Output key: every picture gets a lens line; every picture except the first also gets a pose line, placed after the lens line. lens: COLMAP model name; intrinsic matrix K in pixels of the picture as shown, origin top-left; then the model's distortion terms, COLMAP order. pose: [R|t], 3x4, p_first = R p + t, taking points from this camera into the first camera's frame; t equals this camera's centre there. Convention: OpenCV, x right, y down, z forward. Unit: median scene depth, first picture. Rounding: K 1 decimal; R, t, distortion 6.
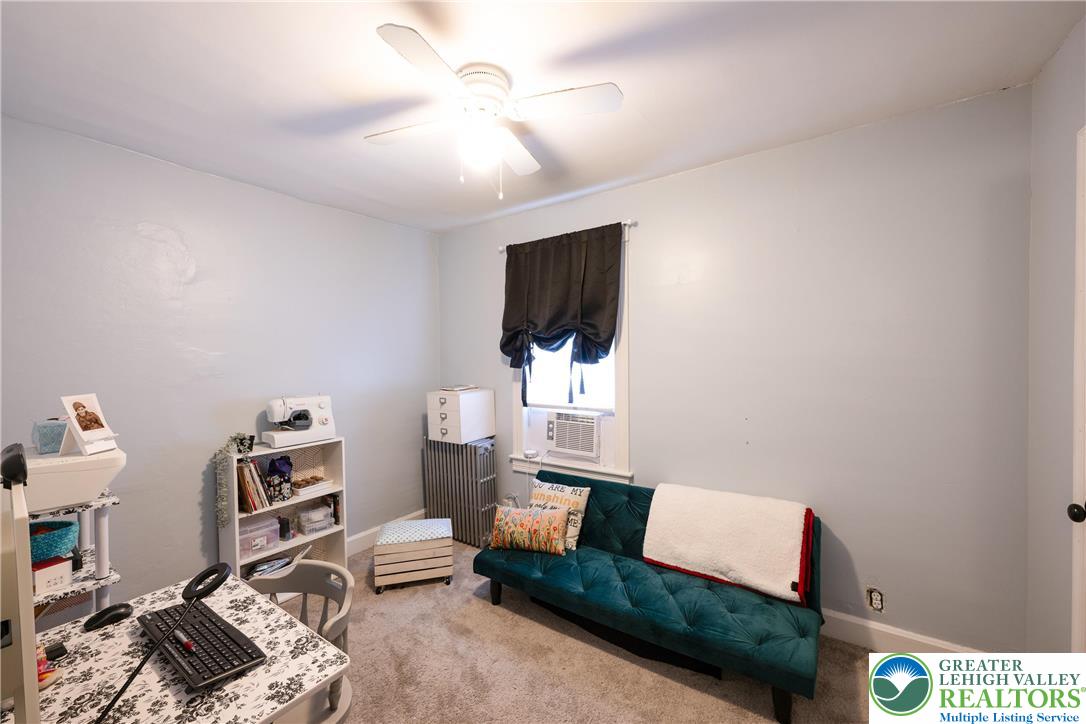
lens RADIAL K [[426.0, 0, 541.9], [0, 426.0, 361.4], [0, 0, 1]] dist [-0.008185, 0.000494]
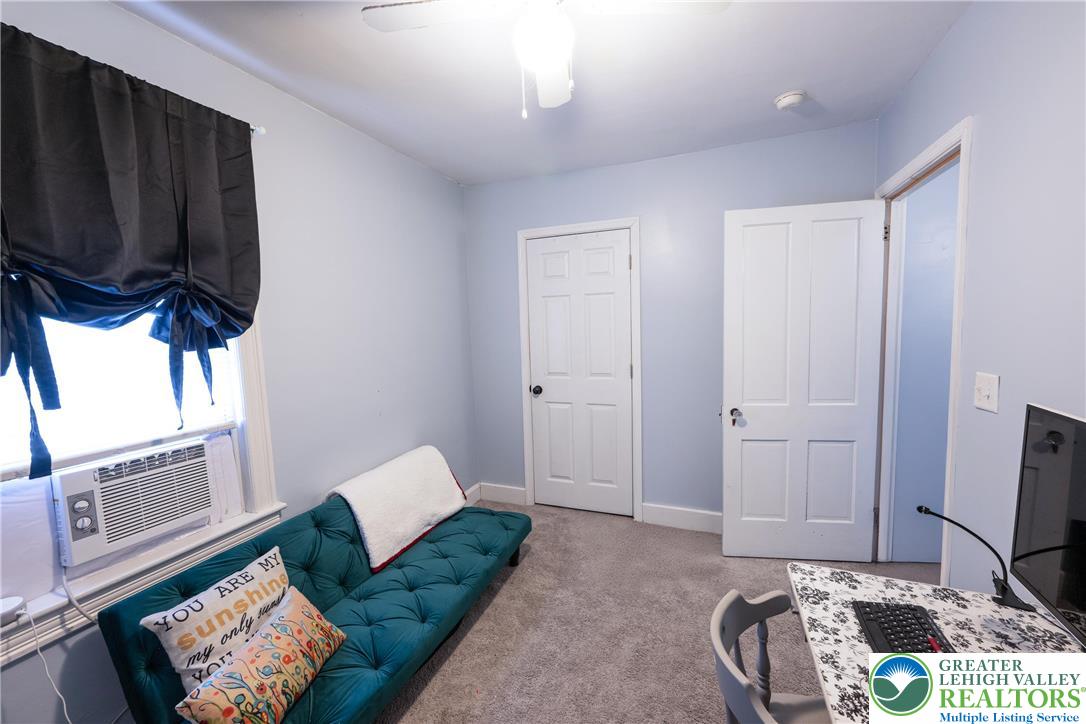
lens RADIAL K [[426.0, 0, 542.4], [0, 426.0, 359.5], [0, 0, 1]] dist [-0.008185, 0.000494]
pose [[-0.220705, -0.066282, 0.973086, -0.594319], [0.048528, 0.995706, 0.078830, -0.004075], [-0.974133, 0.064620, -0.216540, 0.787817]]
